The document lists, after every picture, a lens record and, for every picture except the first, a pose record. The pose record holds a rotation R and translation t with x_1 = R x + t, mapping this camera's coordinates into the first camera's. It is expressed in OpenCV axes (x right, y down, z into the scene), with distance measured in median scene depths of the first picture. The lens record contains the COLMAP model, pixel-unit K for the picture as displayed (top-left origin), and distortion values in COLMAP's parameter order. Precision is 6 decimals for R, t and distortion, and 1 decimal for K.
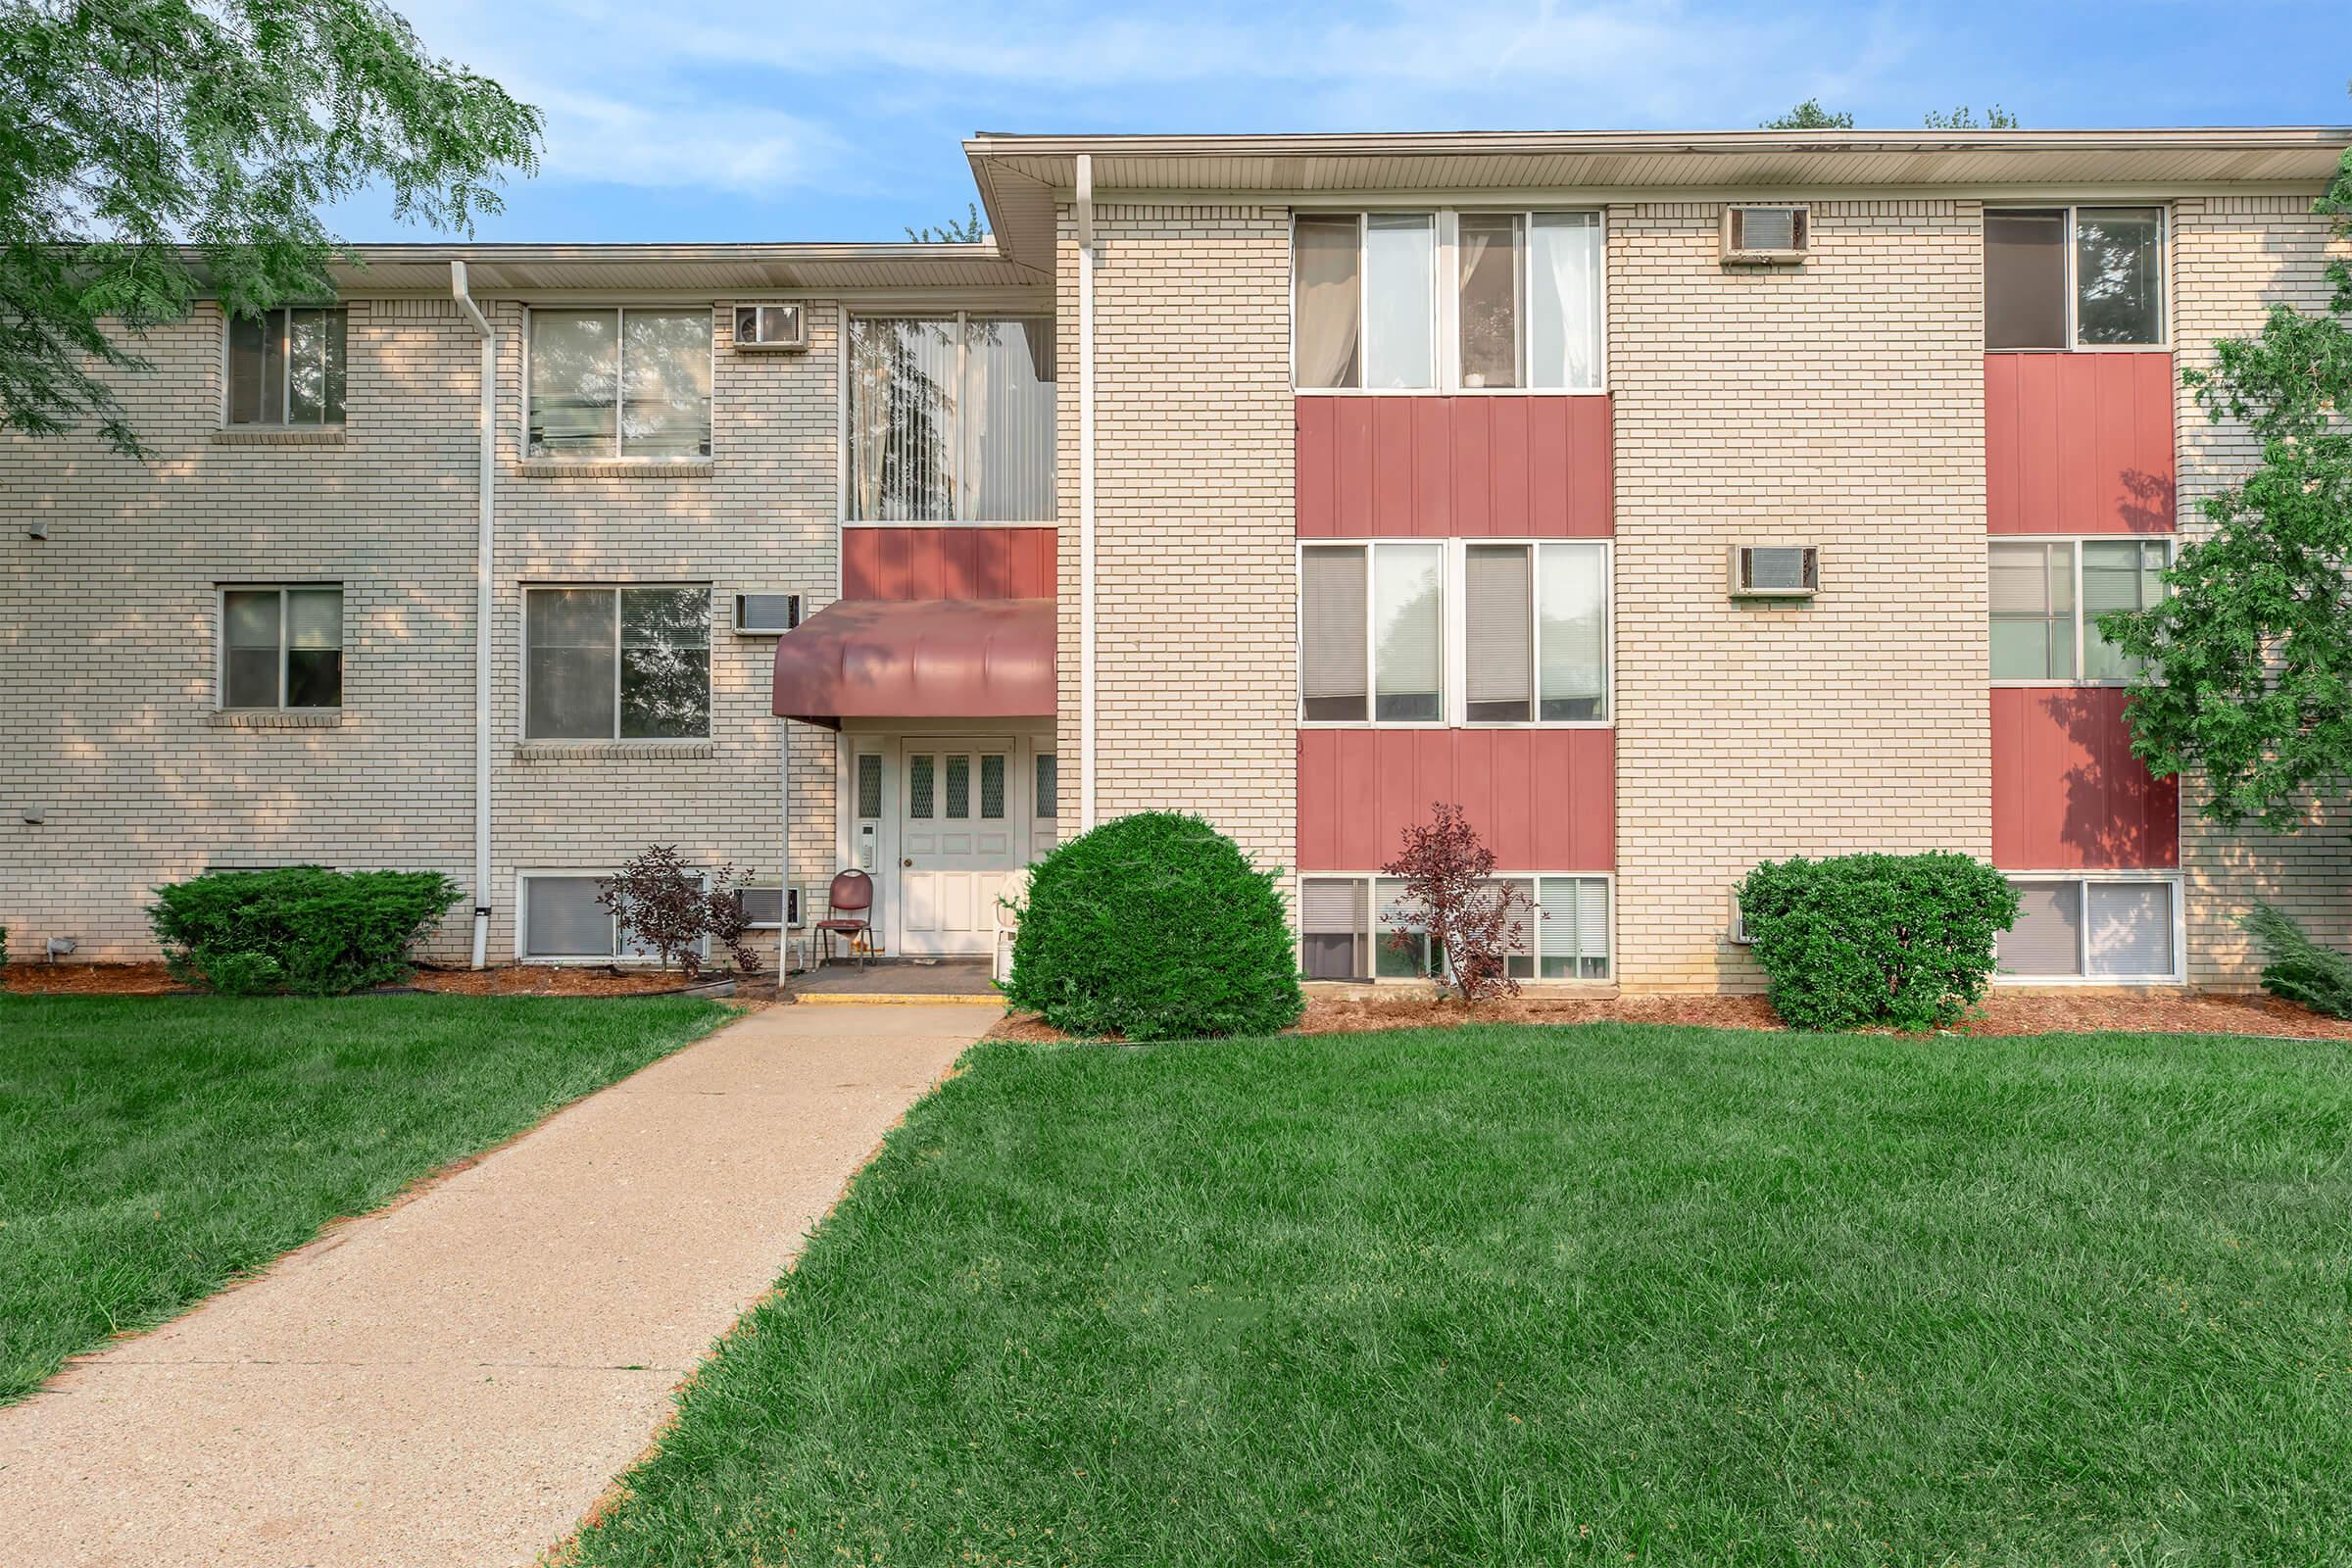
lens RADIAL K [[1279.6, 0, 1174.0], [0, 1279.6, 808.4], [0, 0, 1]] dist [0.014307, 0.000330]
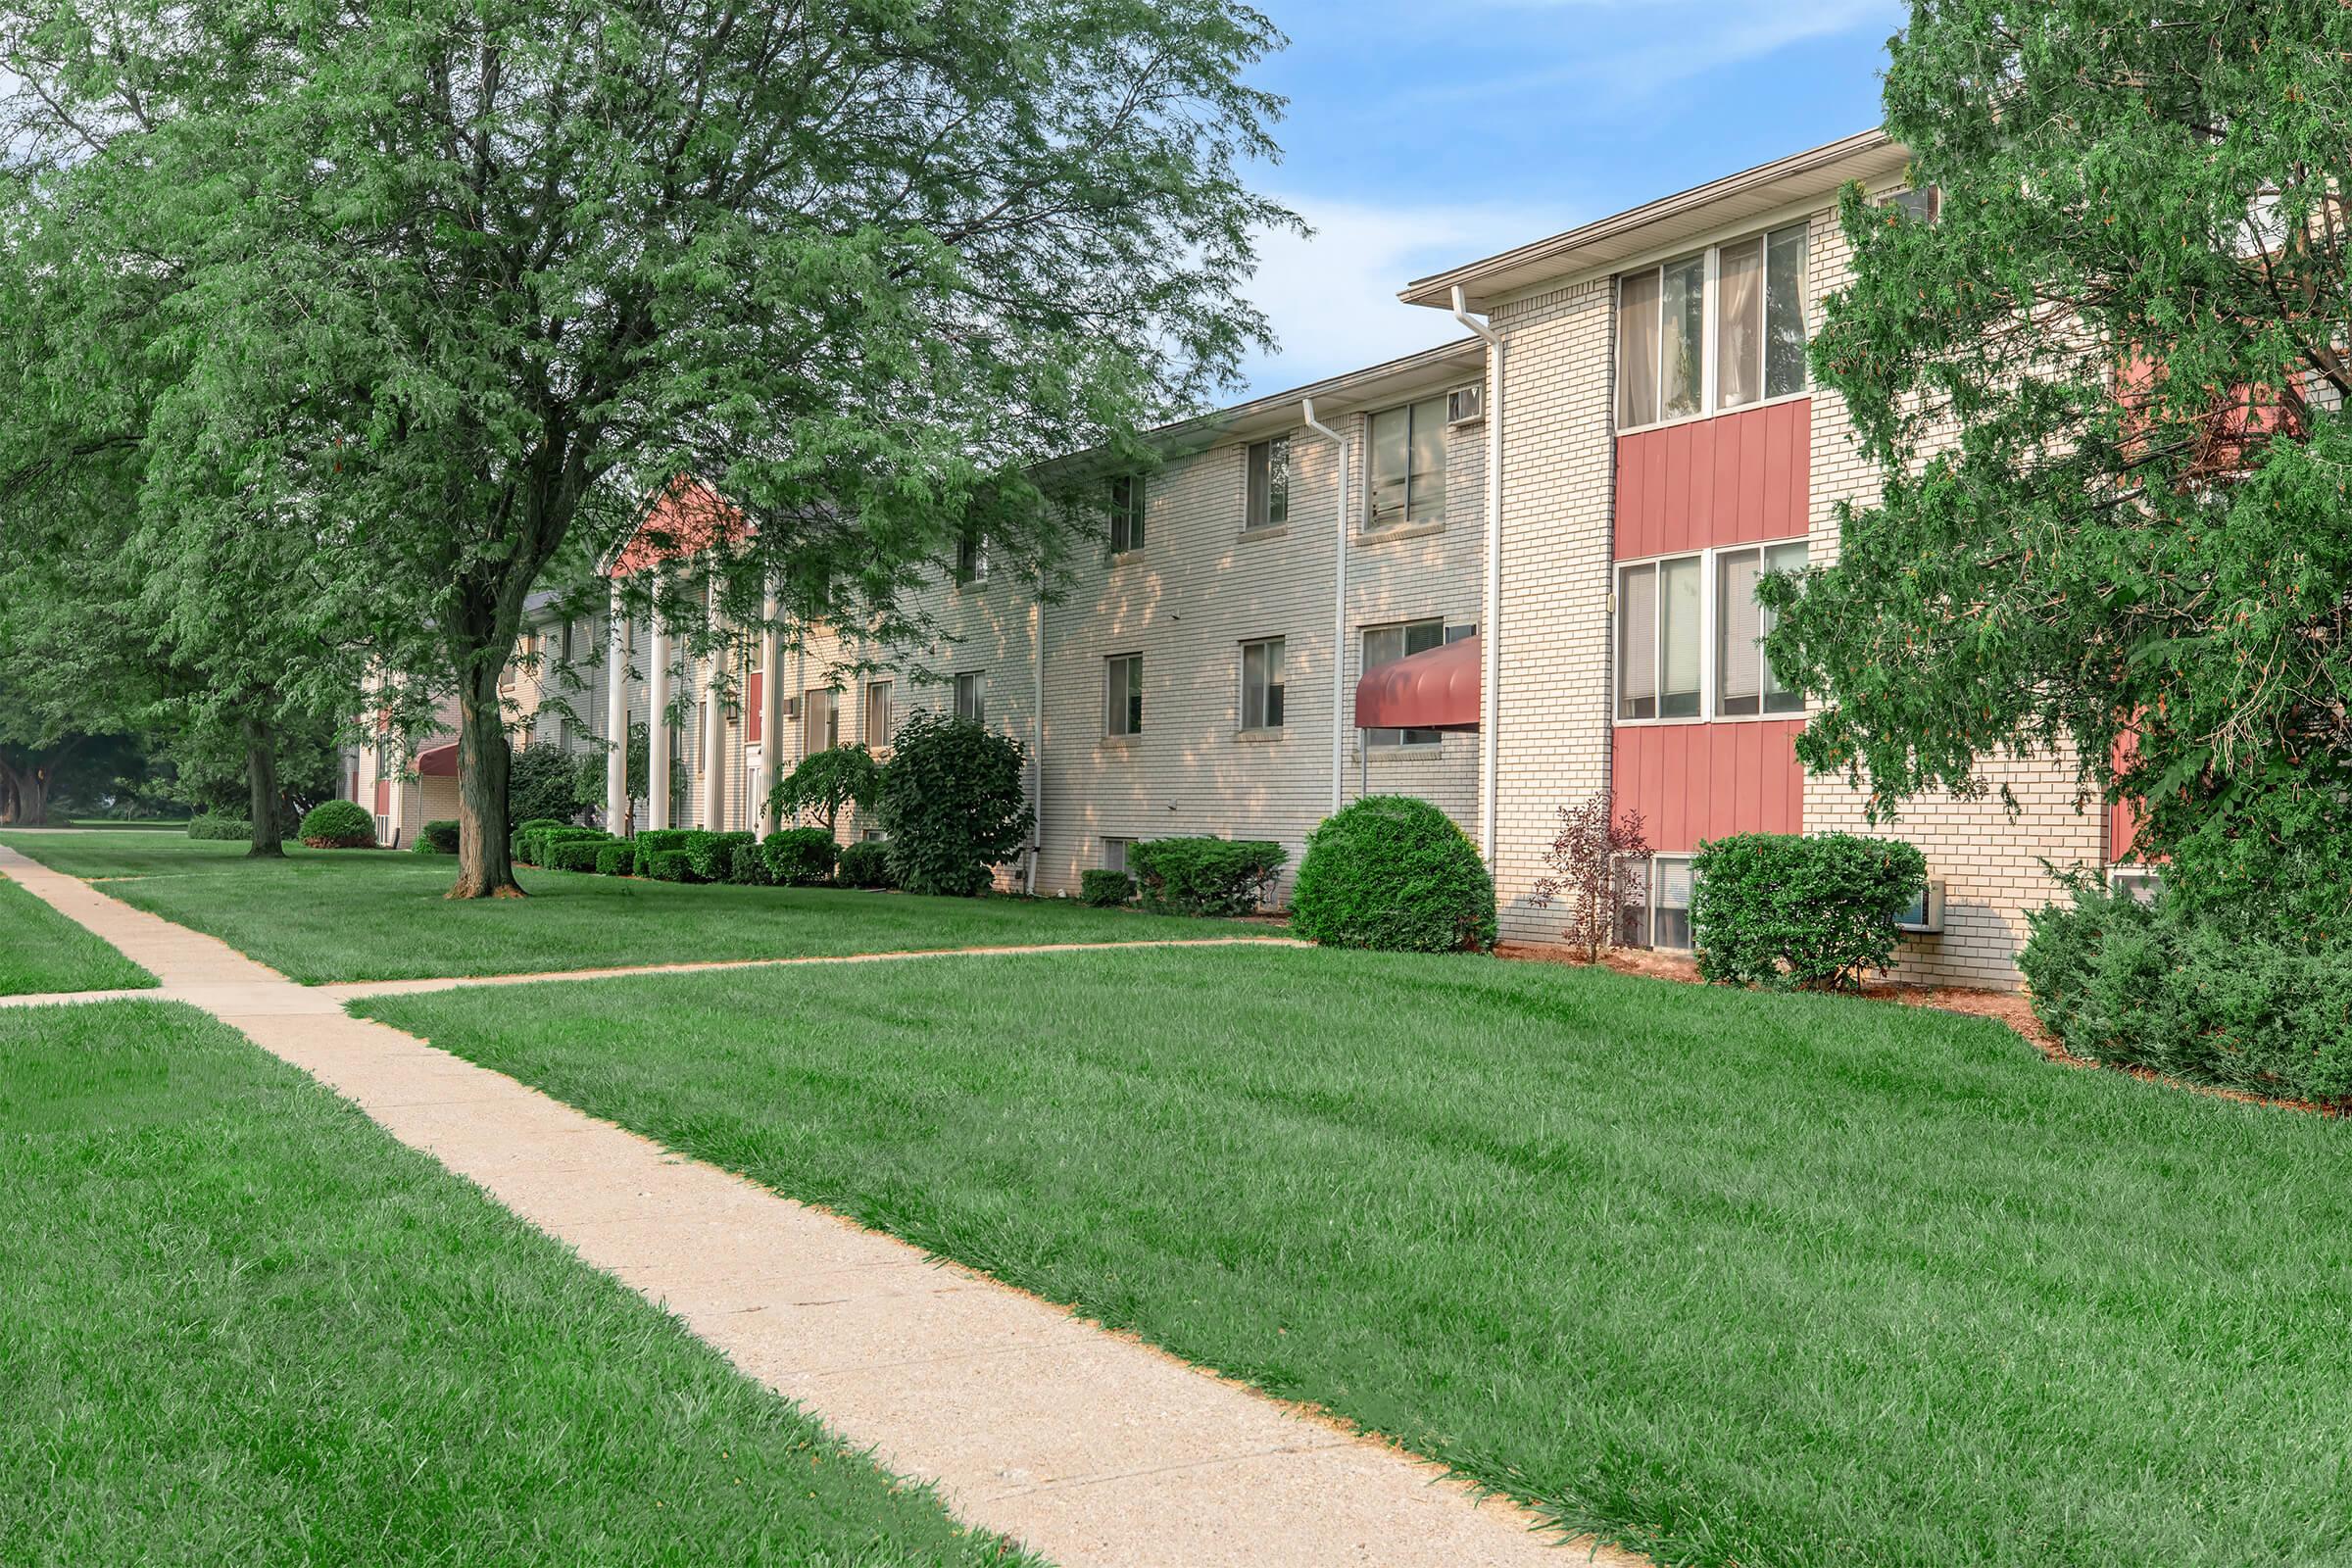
lens RADIAL K [[1279.6, 0, 1174.0], [0, 1279.6, 808.4], [0, 0, 1]] dist [0.014307, 0.000330]
pose [[0.692727, 0.009489, -0.721138, 0.740219], [-0.007562, 0.999954, 0.005893, 0.007860], [0.721160, 0.001371, 0.692767, -0.095836]]
